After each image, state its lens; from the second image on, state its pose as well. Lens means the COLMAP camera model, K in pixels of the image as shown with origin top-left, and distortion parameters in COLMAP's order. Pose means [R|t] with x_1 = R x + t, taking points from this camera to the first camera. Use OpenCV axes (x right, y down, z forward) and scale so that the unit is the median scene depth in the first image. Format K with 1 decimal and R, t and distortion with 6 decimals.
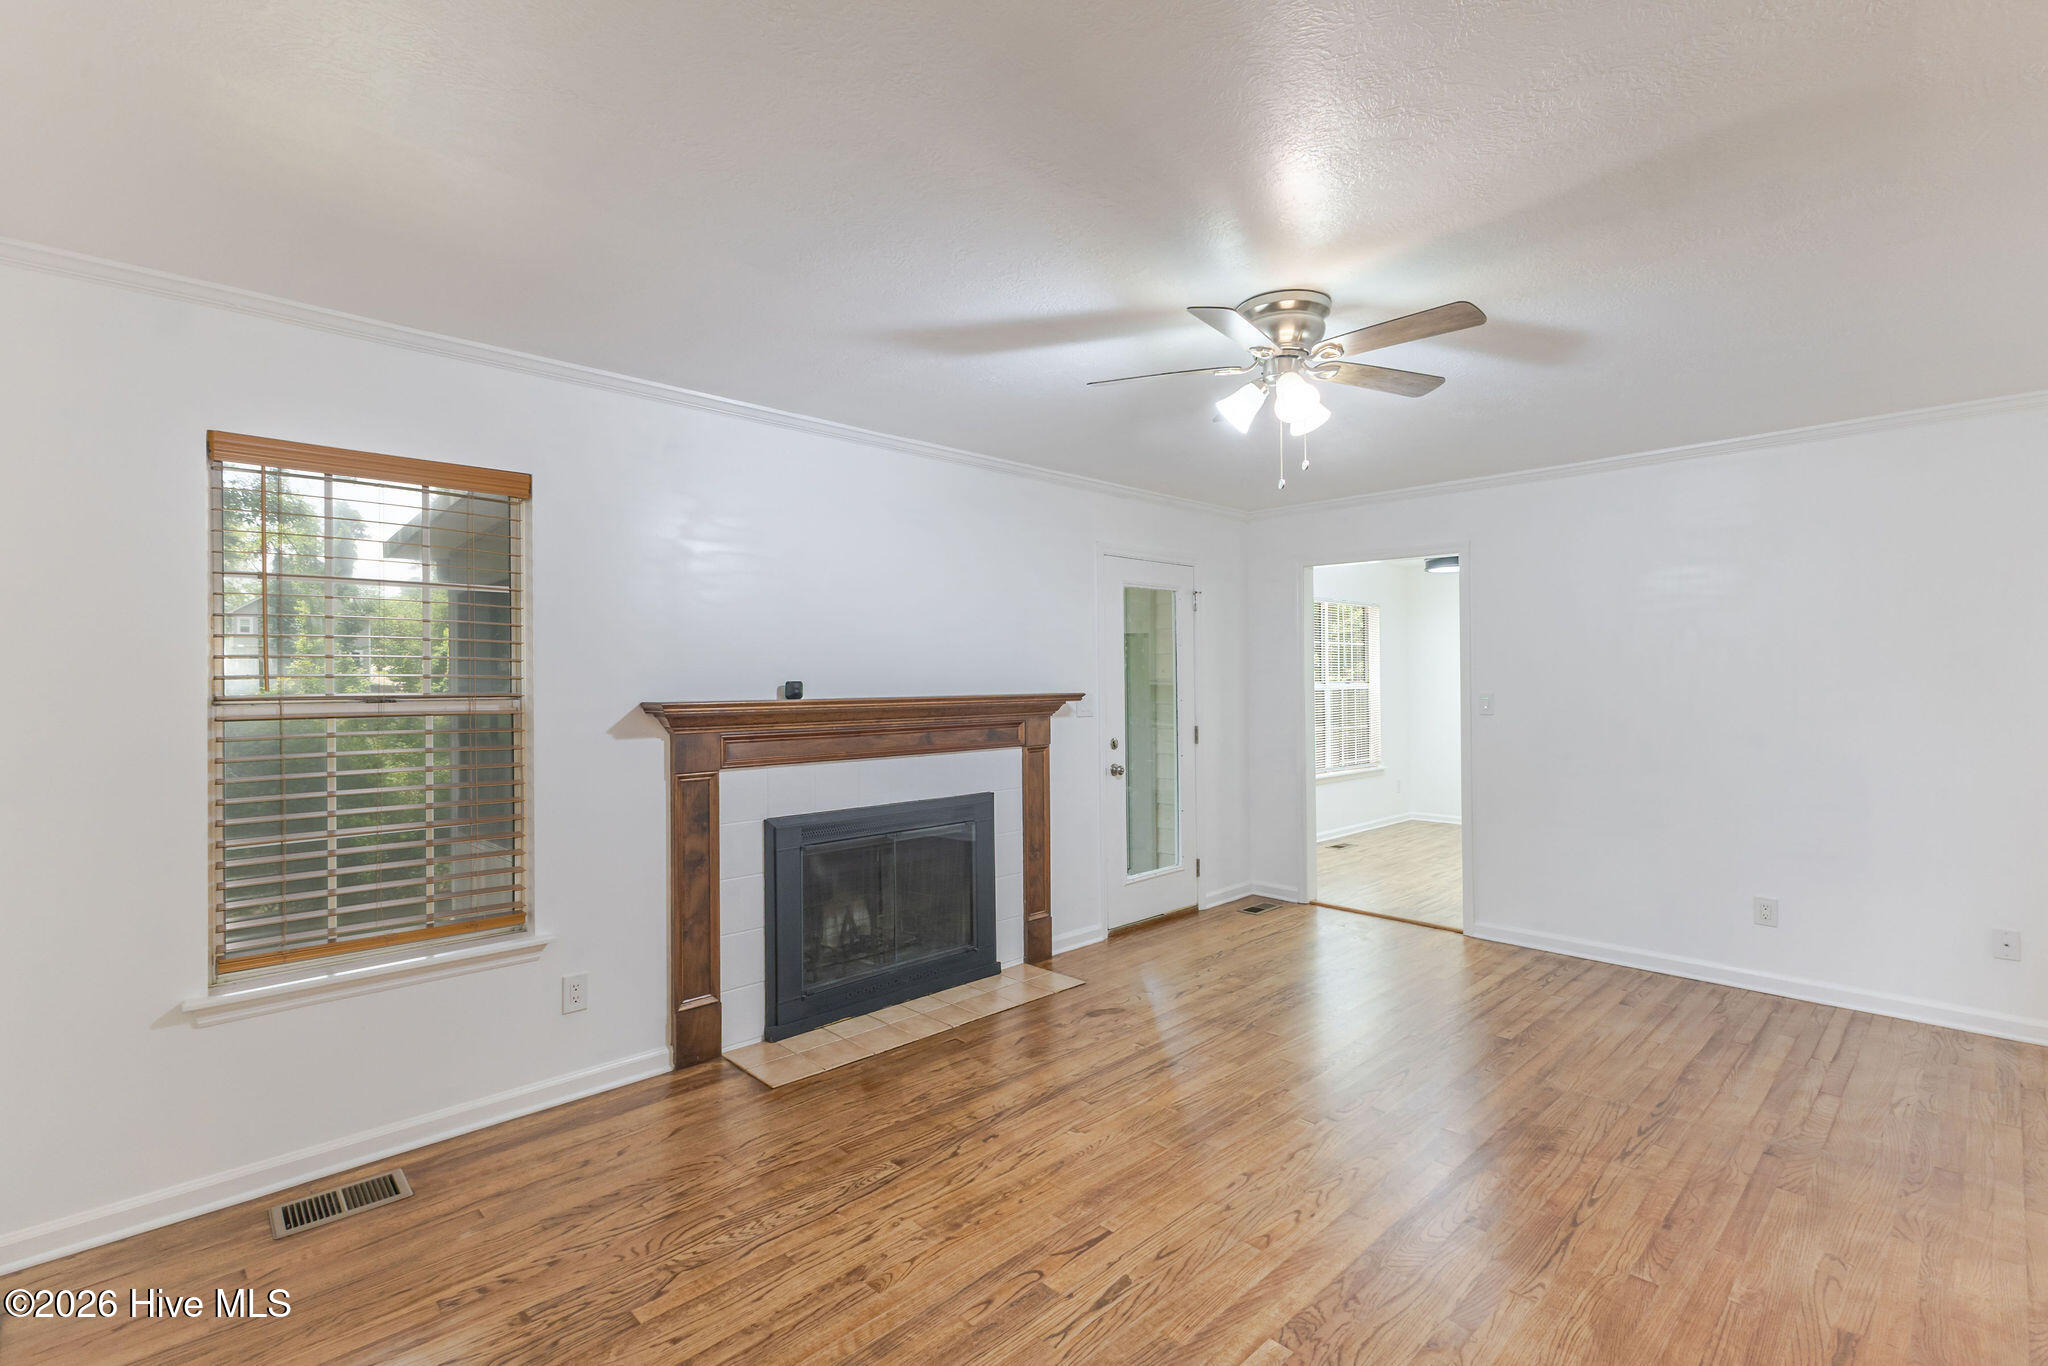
lens RADIAL K [[925.7, 0, 1030.4], [0, 925.7, 678.6], [0, 0, 1]] dist [0.018337, -0.000231]
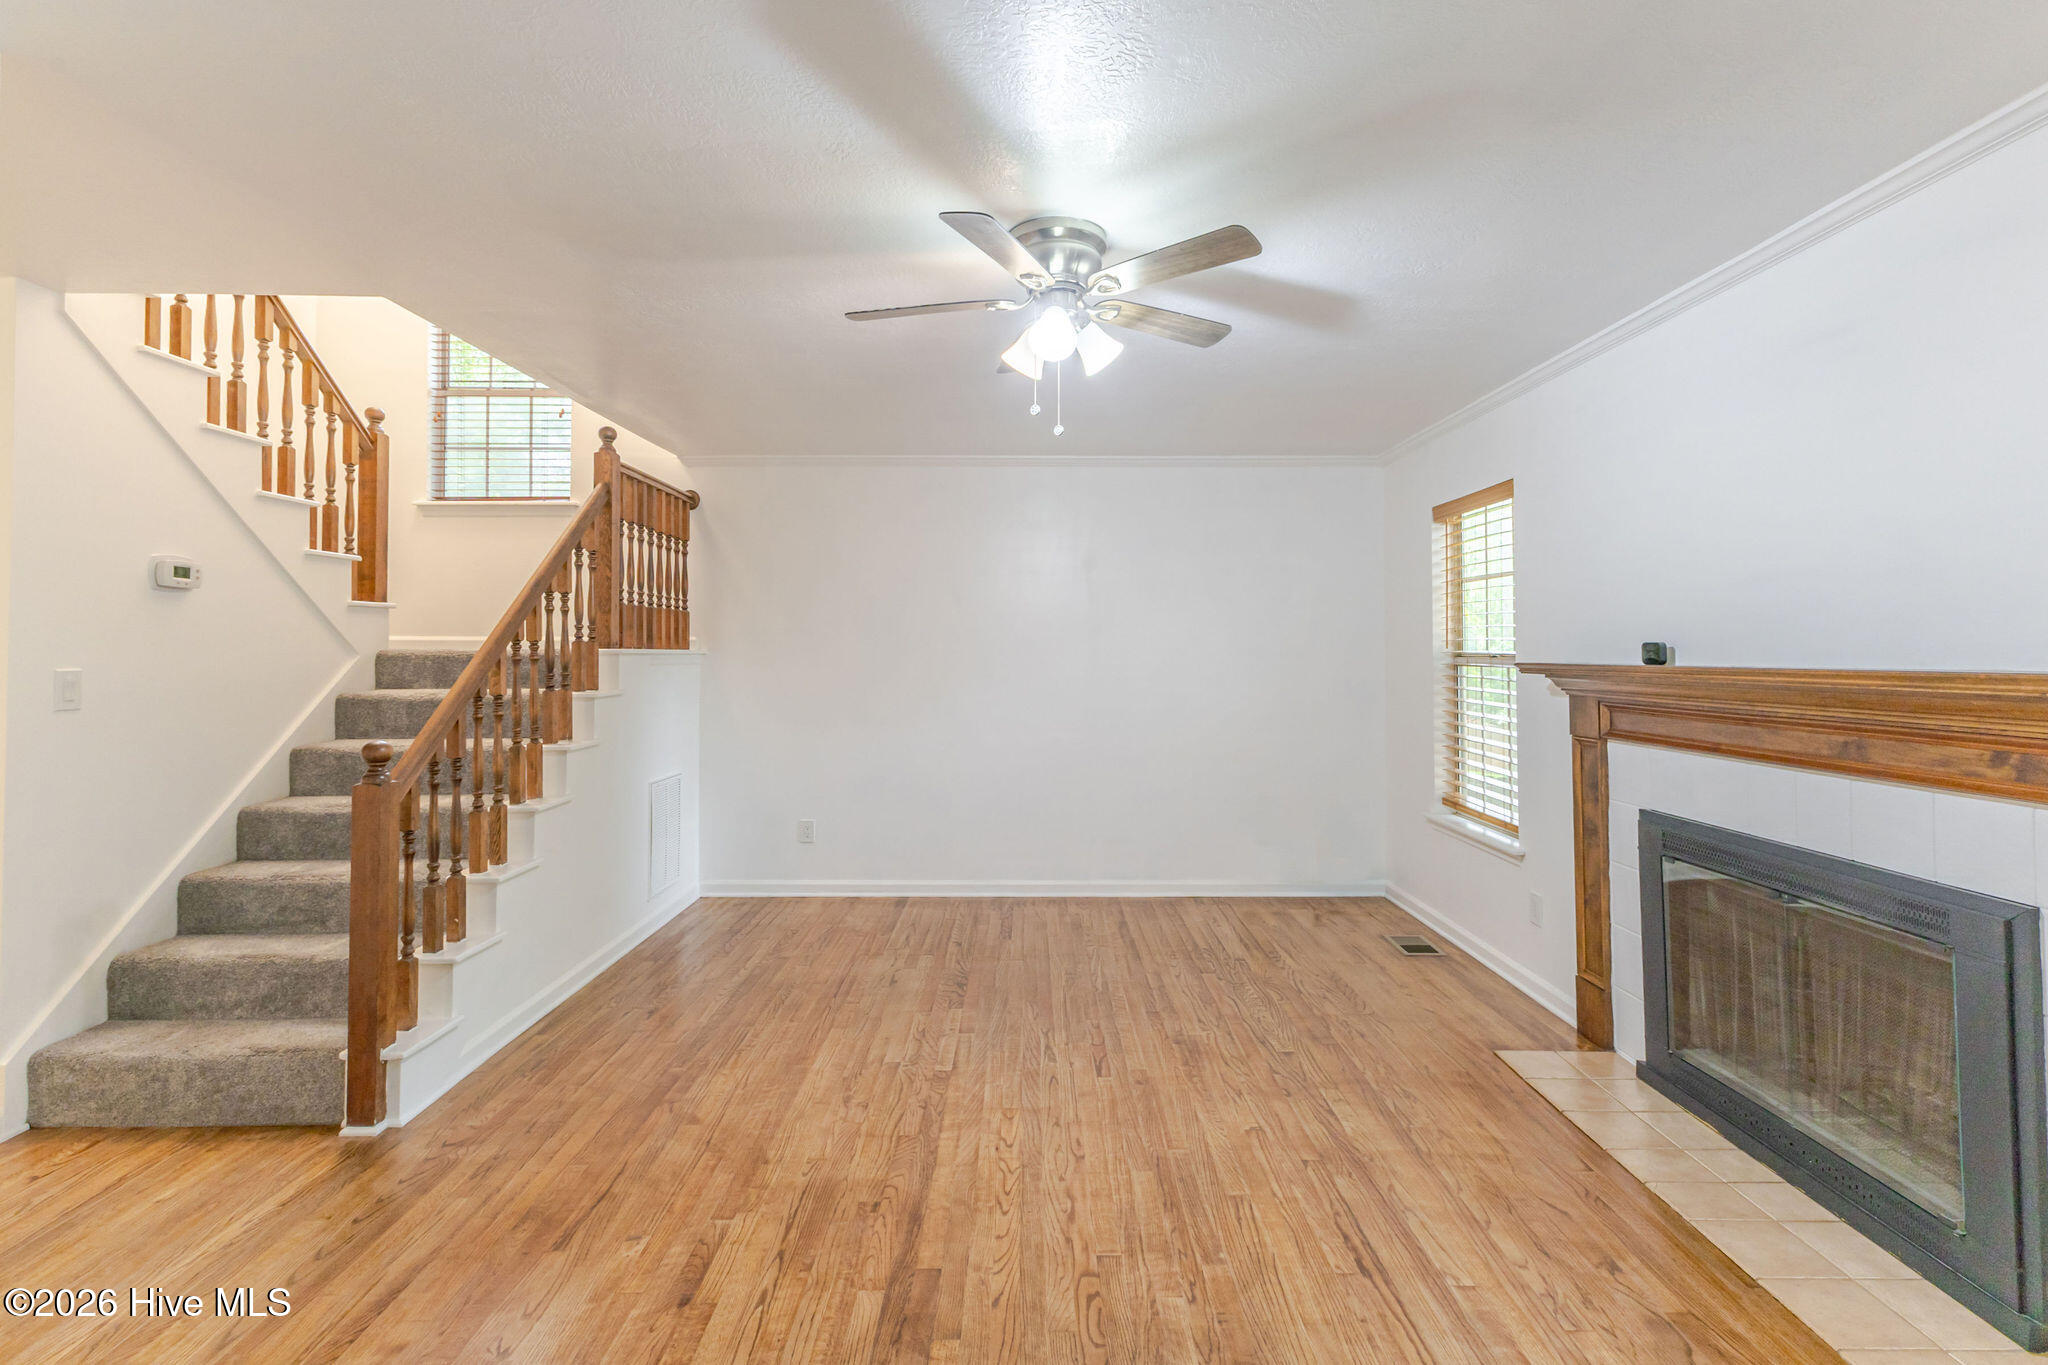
lens RADIAL K [[948.7, 0, 1032.4], [0, 948.7, 628.2], [0, 0, 1]] dist [0.010177, -0.000751]
pose [[-0.693631, -0.008506, -0.720280, 0.725668], [0.008355, 0.999768, -0.019852, 0.002278], [0.720282, -0.019788, -0.693399, 1.225861]]
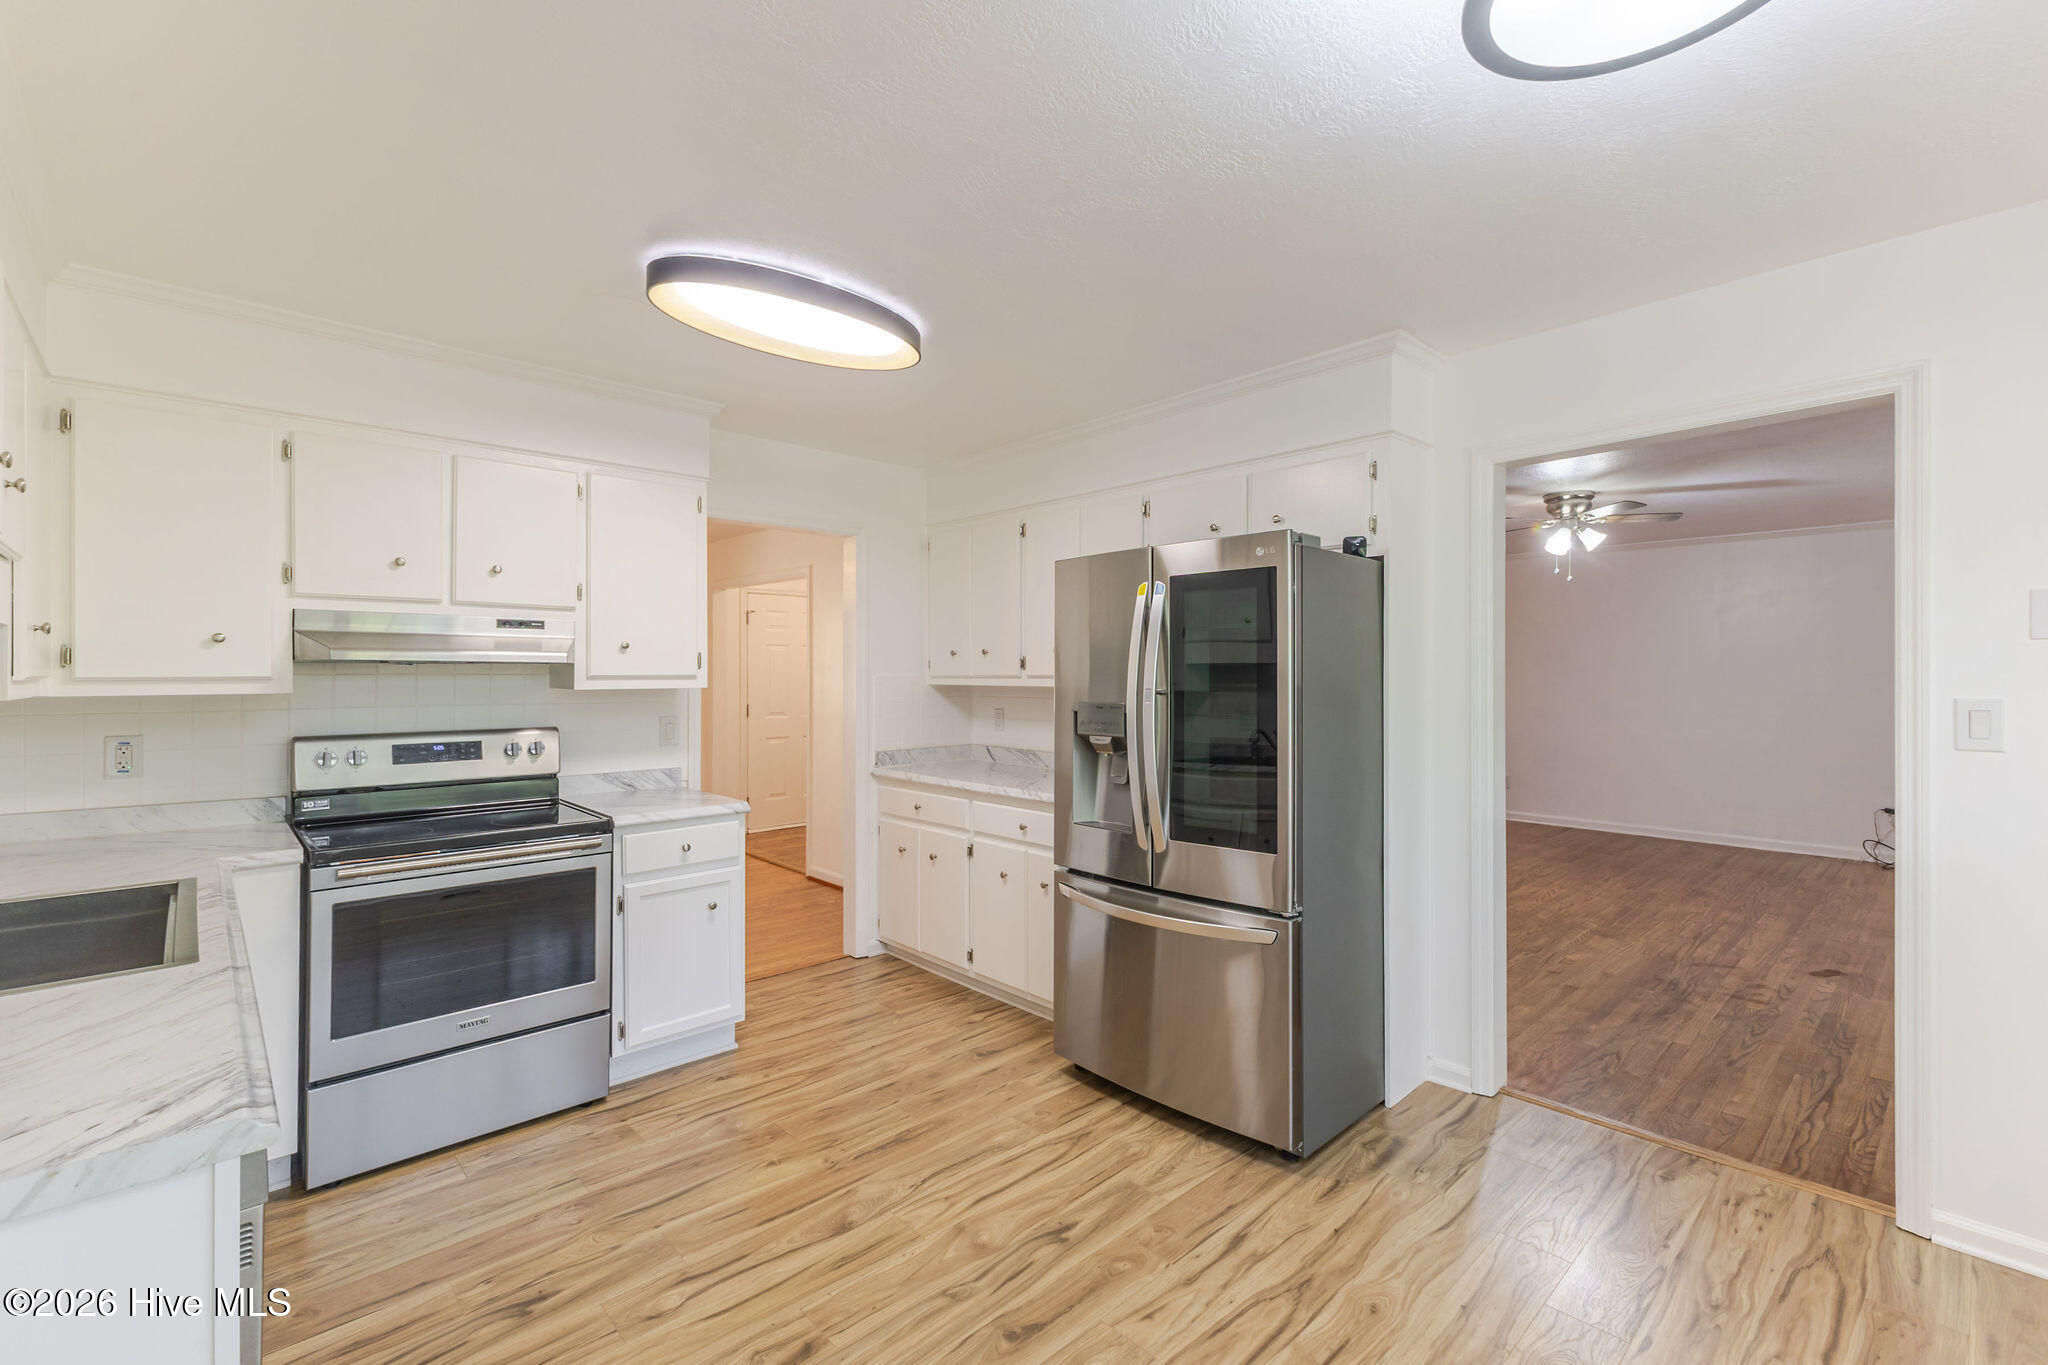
lens RADIAL K [[884.0, 0, 1024.1], [0, 884.0, 675.0], [0, 0, 1]] dist [0.015808, -0.005046]
pose [[-0.999580, 0.015188, 0.024693, 1.109084], [0.015221, 0.999884, 0.001139, -0.012199], [-0.024673, 0.001514, -0.999694, 2.305809]]
